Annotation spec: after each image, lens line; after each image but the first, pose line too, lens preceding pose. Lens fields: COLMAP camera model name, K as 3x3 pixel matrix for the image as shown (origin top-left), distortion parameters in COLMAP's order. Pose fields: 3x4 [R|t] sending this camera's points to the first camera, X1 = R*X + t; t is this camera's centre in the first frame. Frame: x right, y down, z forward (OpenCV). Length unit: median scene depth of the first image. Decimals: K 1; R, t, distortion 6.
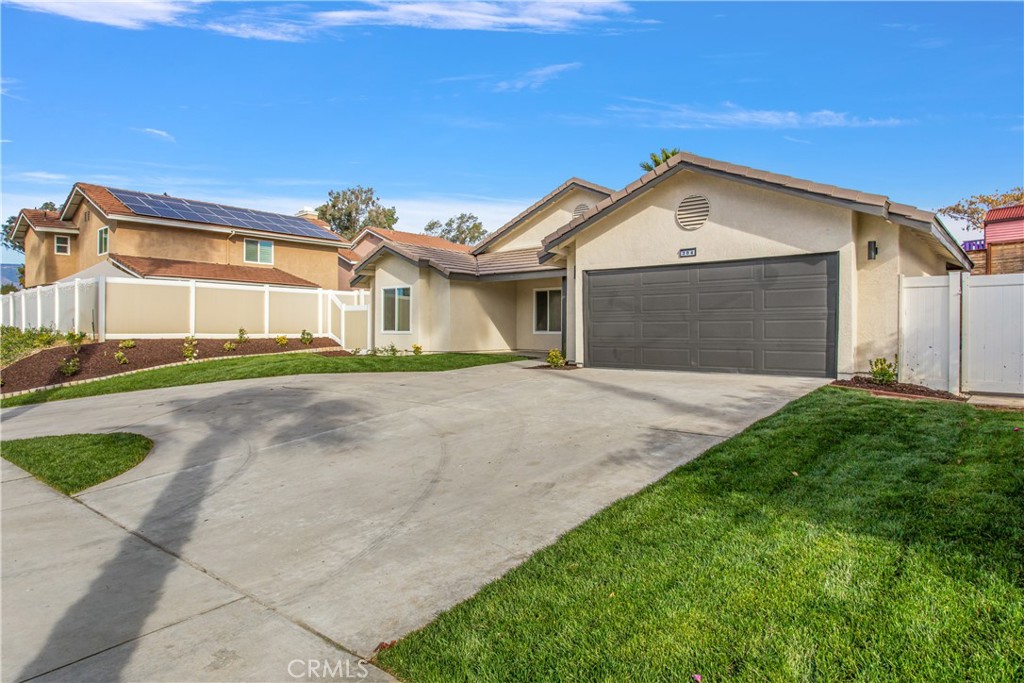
lens RADIAL K [[623.4, 0, 512.0], [0, 623.4, 341.5], [0, 0, 1]] dist [-0.000068, 0.000434]
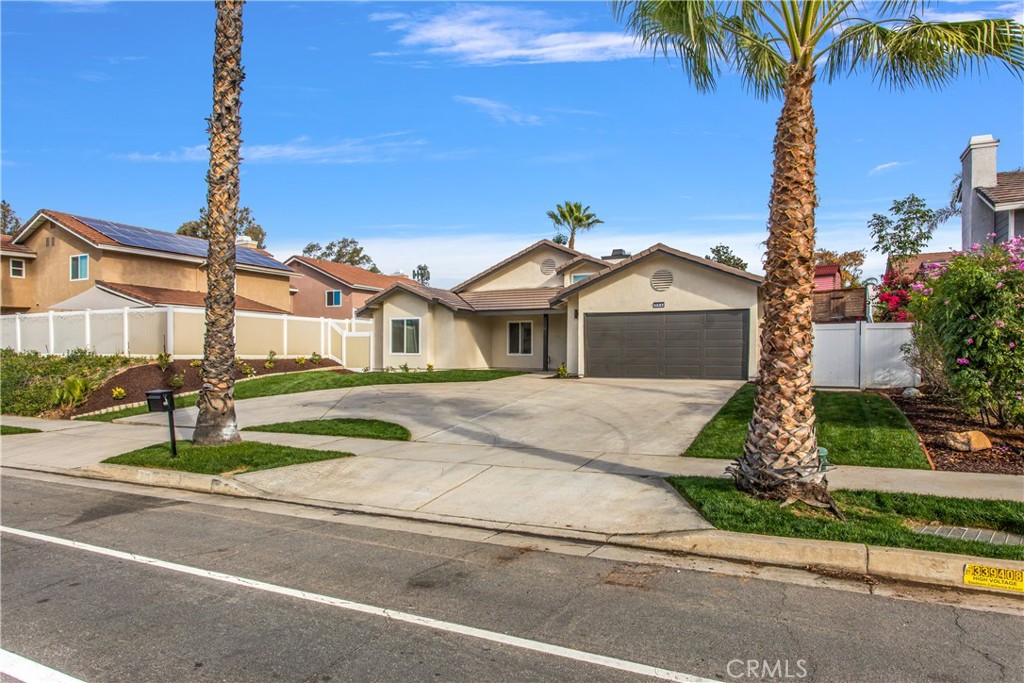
lens RADIAL K [[613.0, 0, 510.5], [0, 613.0, 376.3], [0, 0, 1]] dist [0.000219, 0.000027]
pose [[0.975482, -0.005737, 0.220004, -0.244778], [0.001374, 0.999799, 0.019980, 0.005591], [-0.220074, -0.019187, 0.975294, -0.259133]]
